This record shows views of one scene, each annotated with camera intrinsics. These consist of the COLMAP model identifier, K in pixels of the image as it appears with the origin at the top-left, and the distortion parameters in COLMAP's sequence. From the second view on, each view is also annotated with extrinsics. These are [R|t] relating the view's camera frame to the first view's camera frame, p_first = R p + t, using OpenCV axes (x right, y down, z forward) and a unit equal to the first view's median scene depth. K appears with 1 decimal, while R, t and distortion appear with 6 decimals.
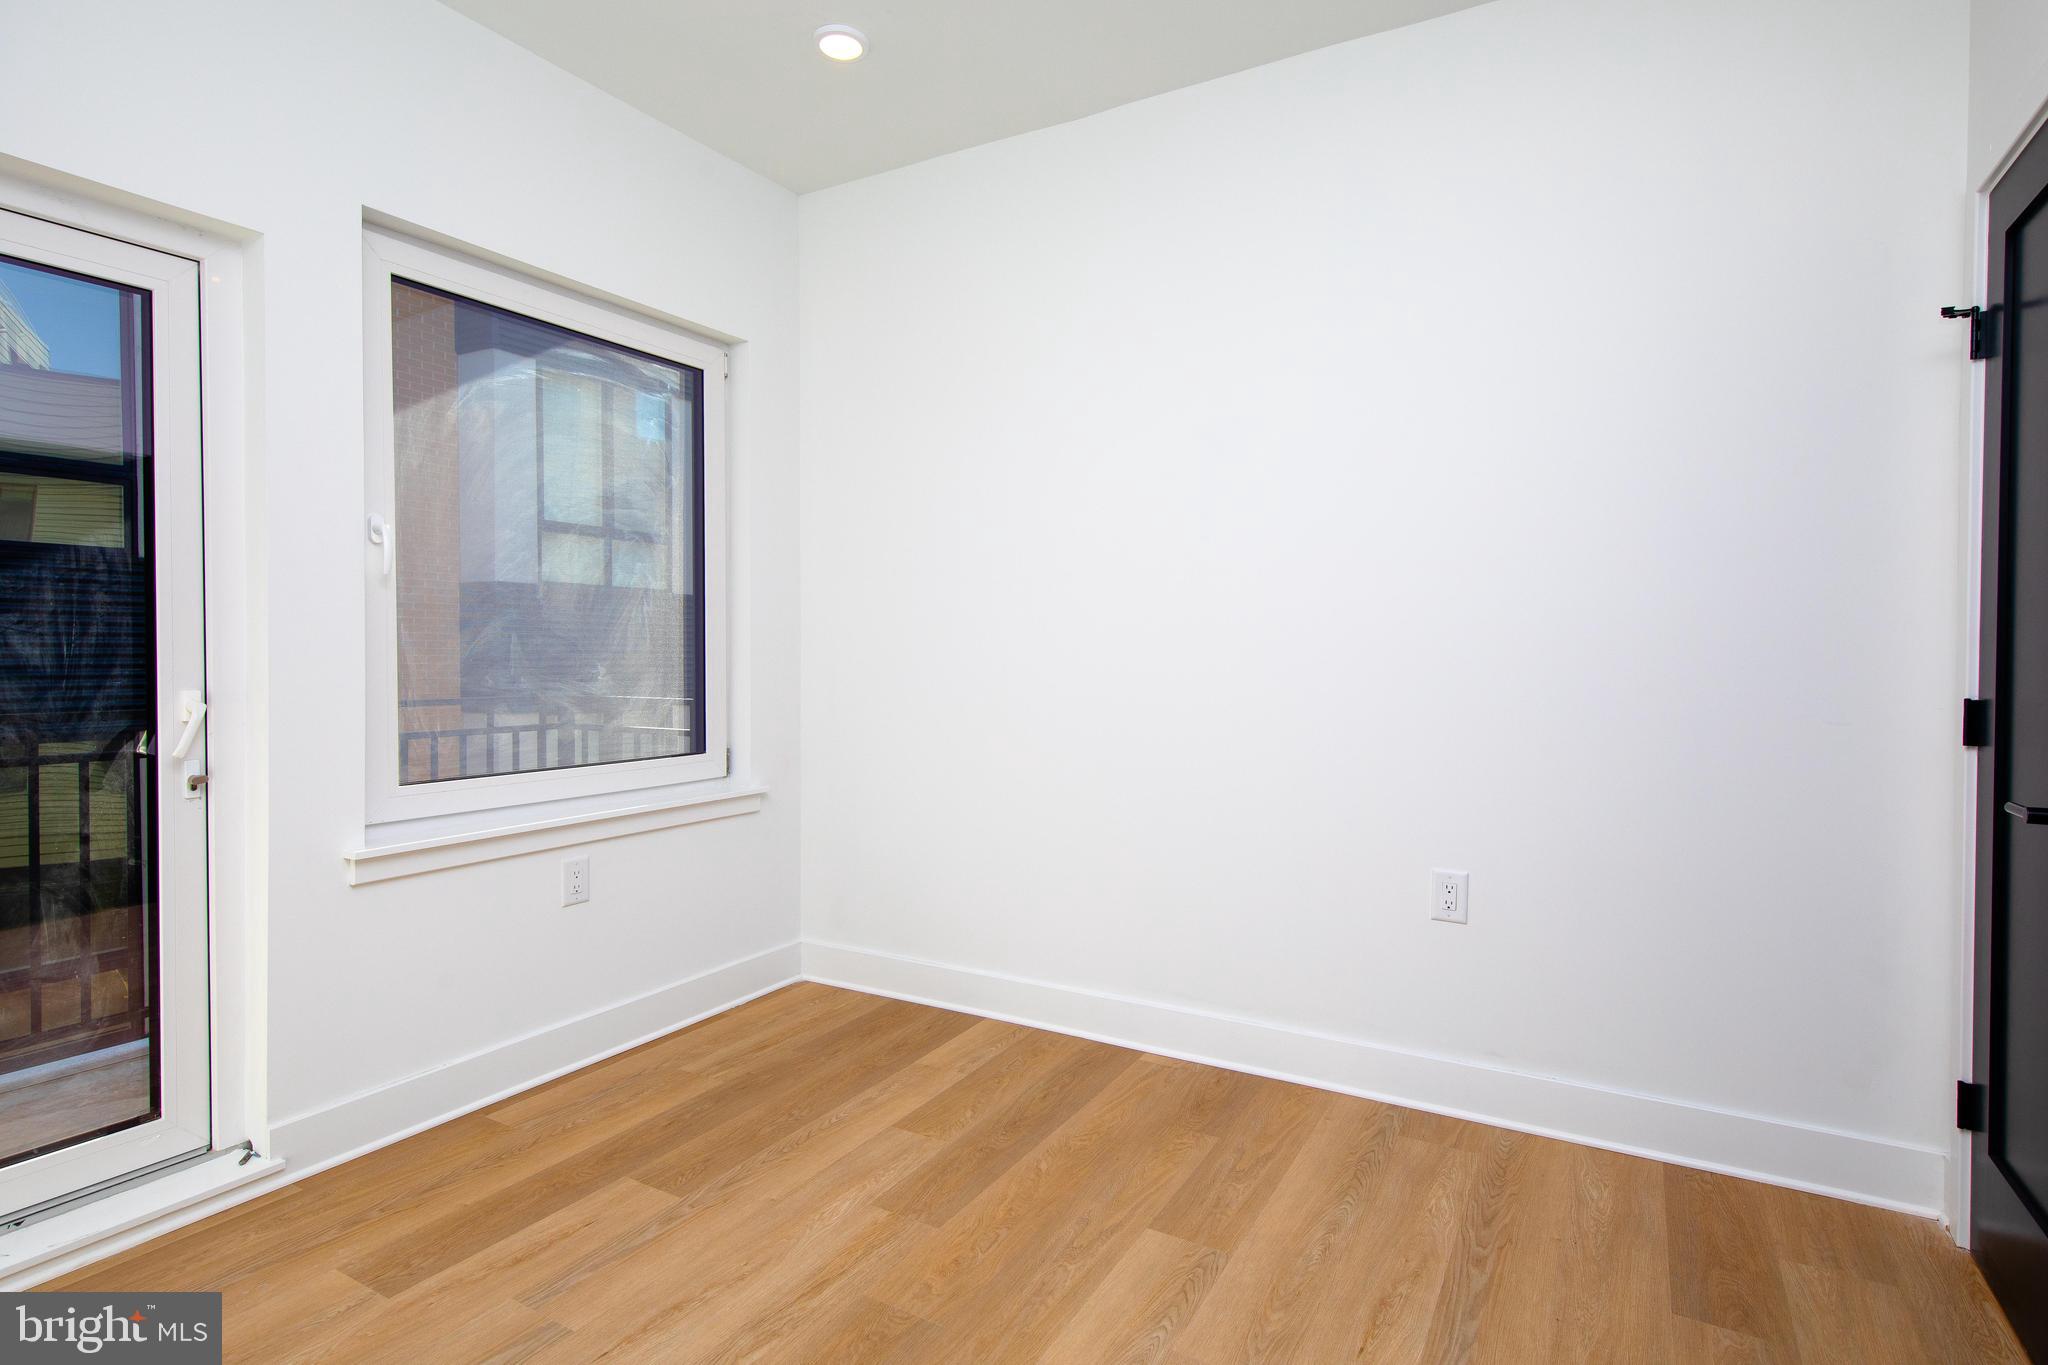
lens RADIAL K [[1053.0, 0, 1020.0], [0, 1053.0, 675.3], [0, 0, 1]] dist [0.022148, -0.008561]
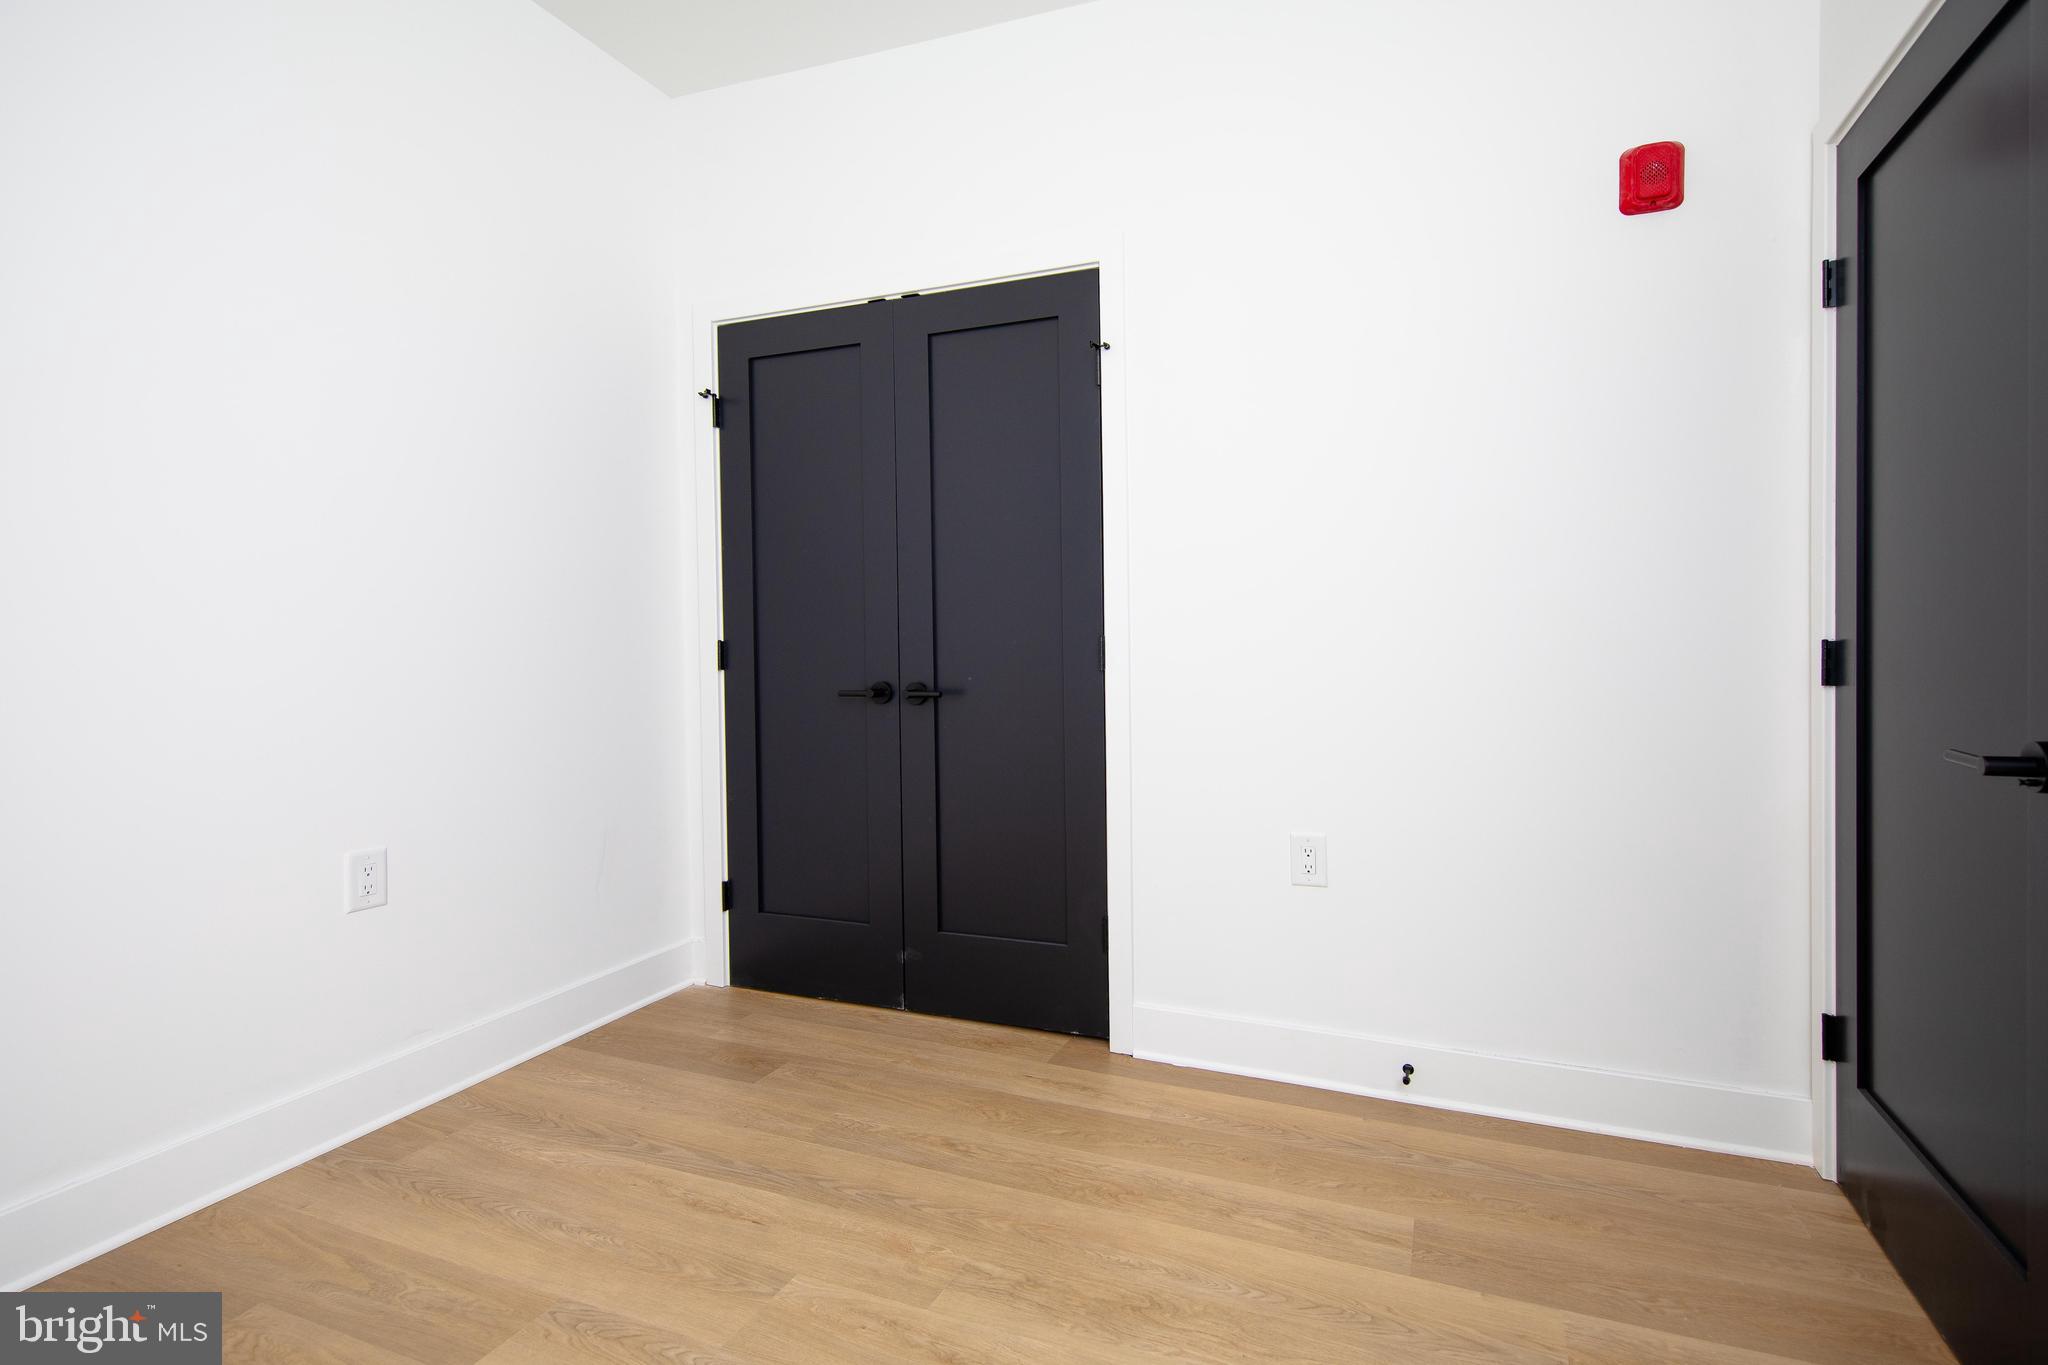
lens RADIAL K [[963.6, 0, 1075.1], [0, 963.6, 671.9], [0, 0, 1]] dist [0.030659, -0.017305]
pose [[-0.151099, -0.034278, 0.987924, -0.542870], [0.028139, 0.998844, 0.038961, 0.022927], [-0.988118, 0.033686, -0.149960, 0.610886]]
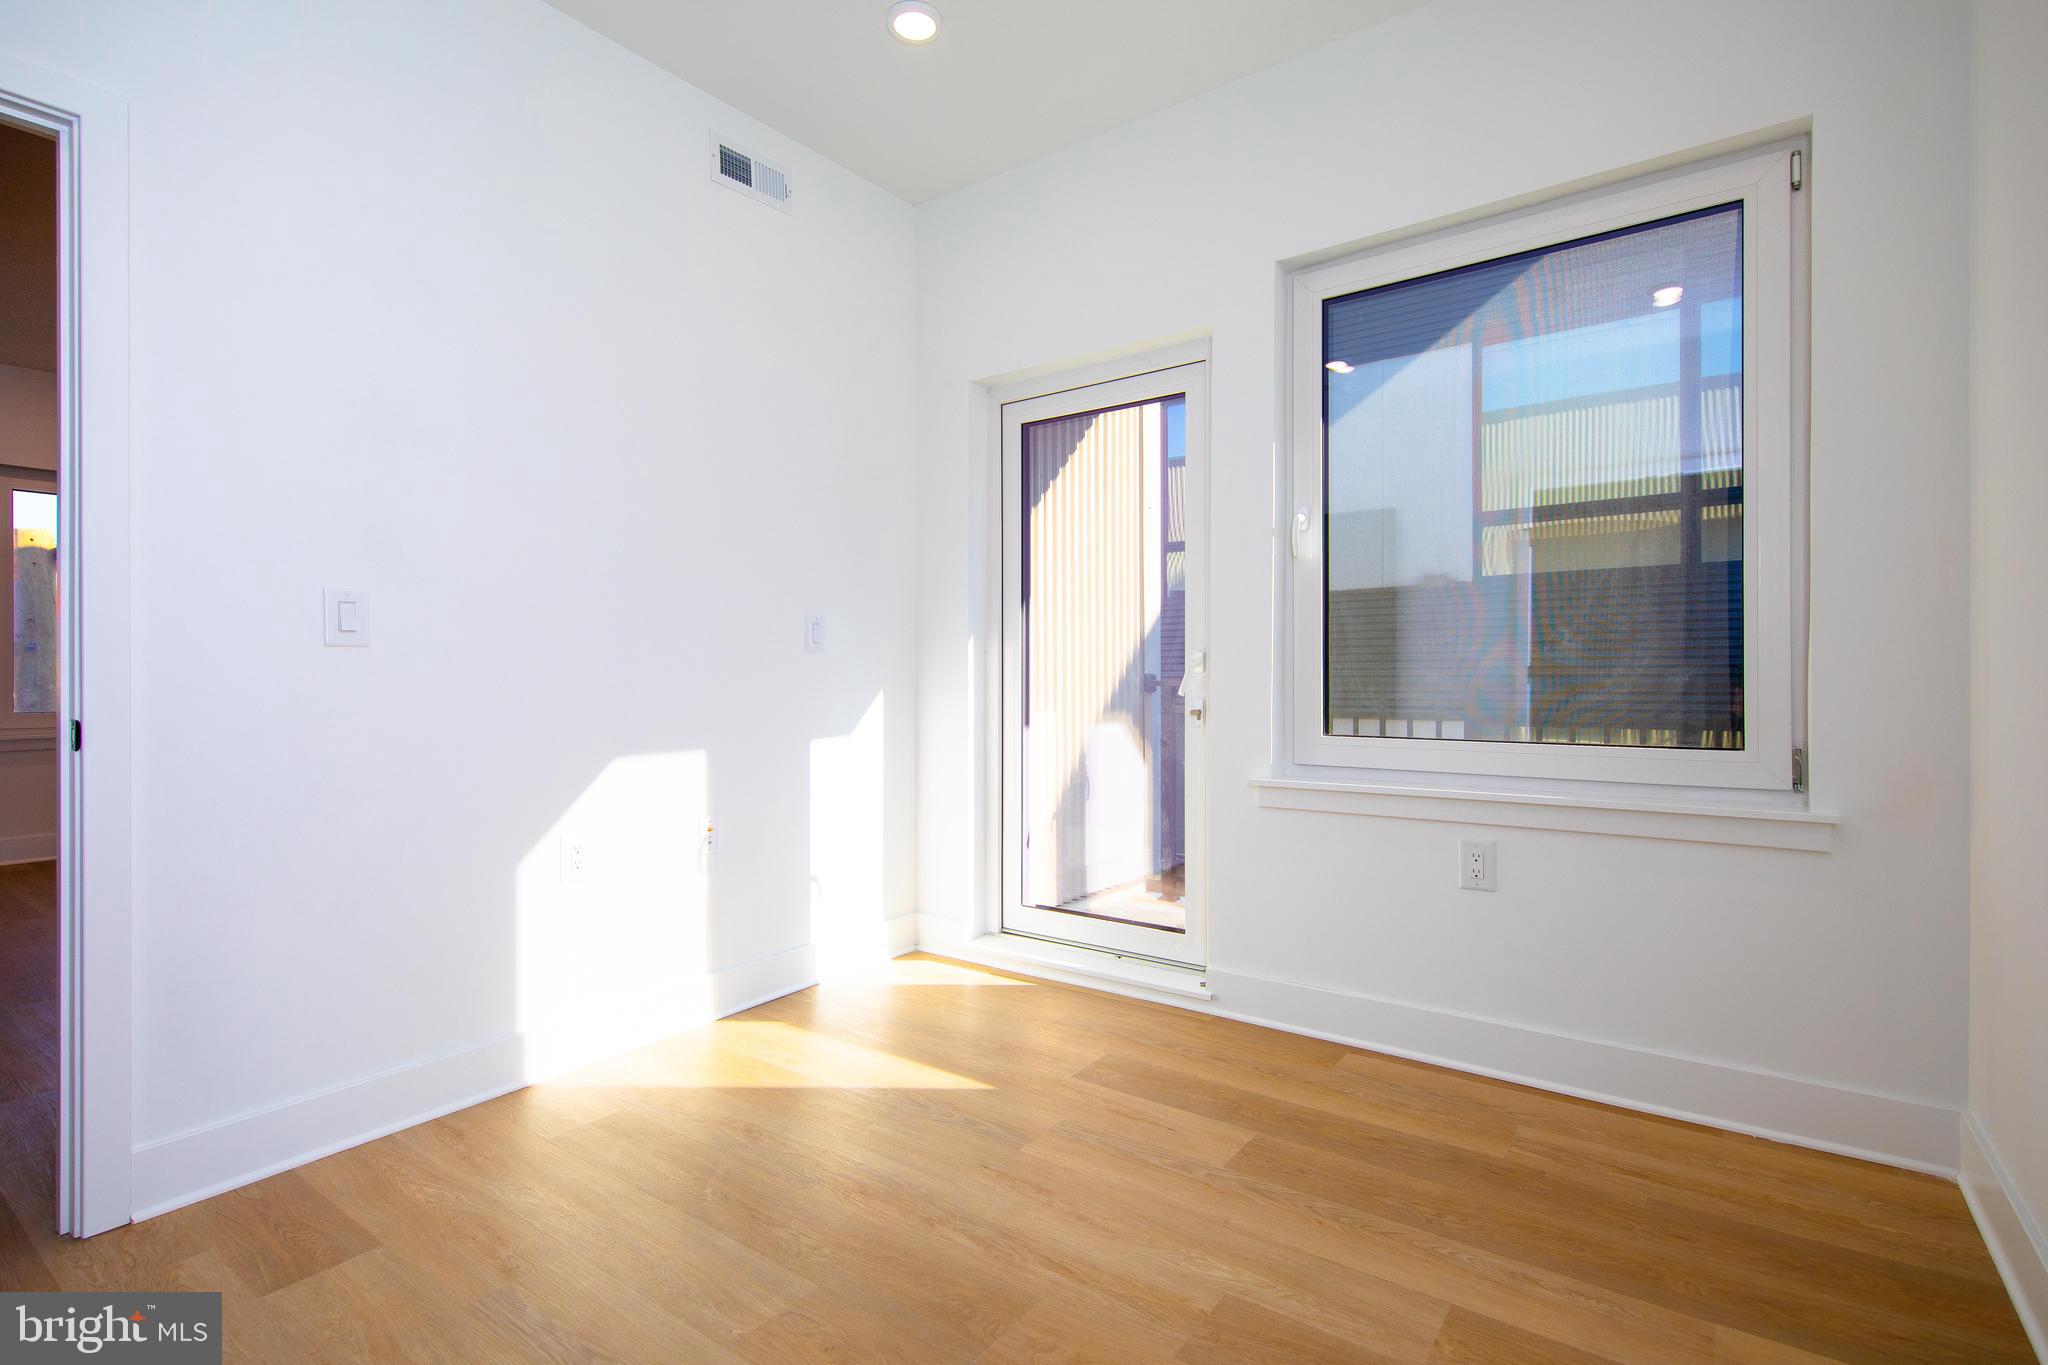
lens RADIAL K [[955.6, 0, 1042.3], [0, 955.6, 671.5], [0, 0, 1]] dist [0.020712, -0.009577]
pose [[-0.094411, -0.003725, -0.995526, 0.534865], [-0.019847, 0.999801, -0.001859, 0.046277], [0.995335, 0.019583, -0.094466, 0.863091]]
